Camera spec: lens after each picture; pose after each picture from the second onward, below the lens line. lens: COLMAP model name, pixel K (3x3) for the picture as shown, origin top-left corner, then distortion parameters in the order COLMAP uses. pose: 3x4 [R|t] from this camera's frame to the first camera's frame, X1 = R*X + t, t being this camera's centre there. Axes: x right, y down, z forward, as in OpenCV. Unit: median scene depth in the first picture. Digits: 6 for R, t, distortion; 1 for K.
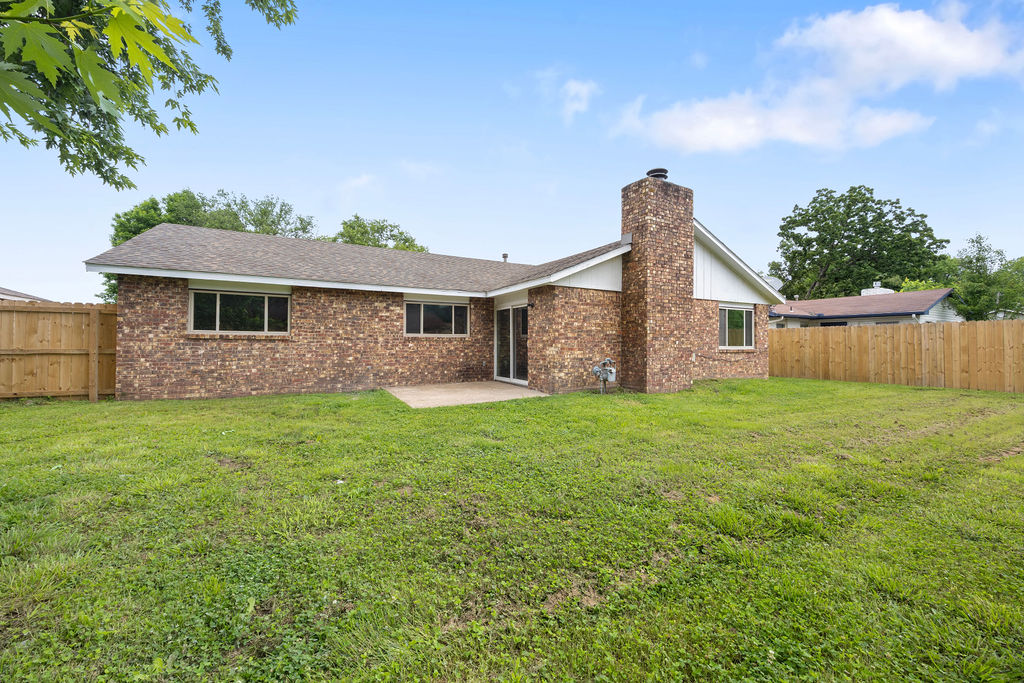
lens RADIAL K [[389.8, 0, 511.6], [0, 389.8, 339.7], [0, 0, 1]] dist [-0.003620, -0.000778]
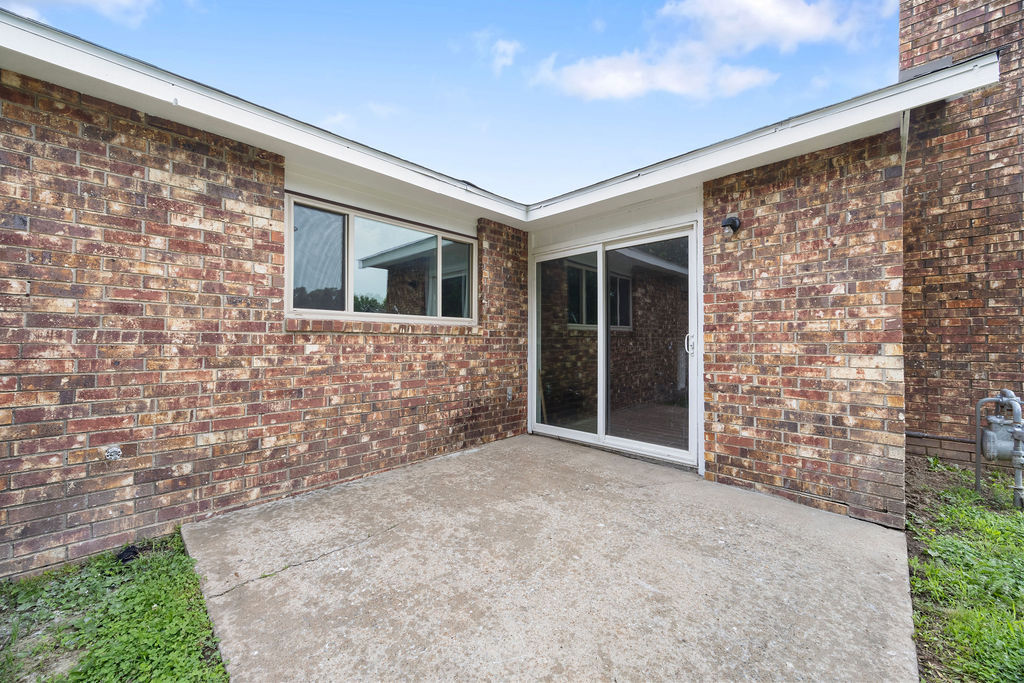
lens RADIAL K [[389.8, 0, 511.2], [0, 389.8, 339.8], [0, 0, 1]] dist [-0.003620, -0.000778]
pose [[0.960514, 0.002473, 0.278221, -0.202680], [-0.002943, 0.999995, 0.001271, 0.006829], [-0.278217, -0.002040, 0.960516, 0.701911]]
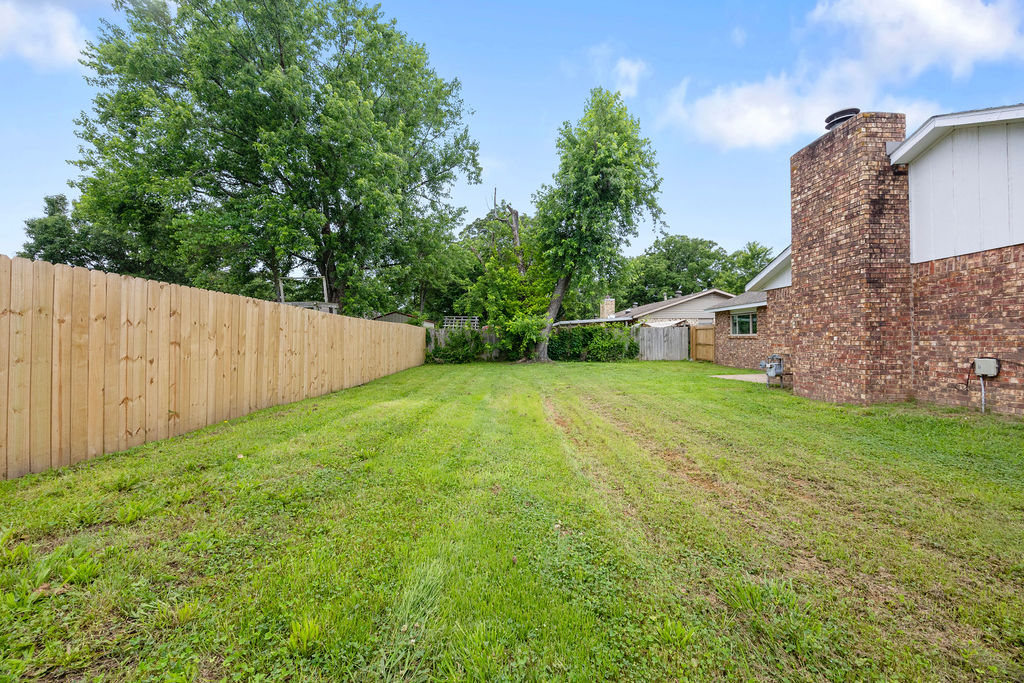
lens RADIAL K [[389.8, 0, 511.8], [0, 389.8, 338.2], [0, 0, 1]] dist [-0.003620, -0.000778]
pose [[-0.456344, -0.006732, -0.889778, 1.278255], [0.006918, 0.999914, -0.011113, 0.010012], [0.889777, -0.011227, -0.456258, 0.727823]]
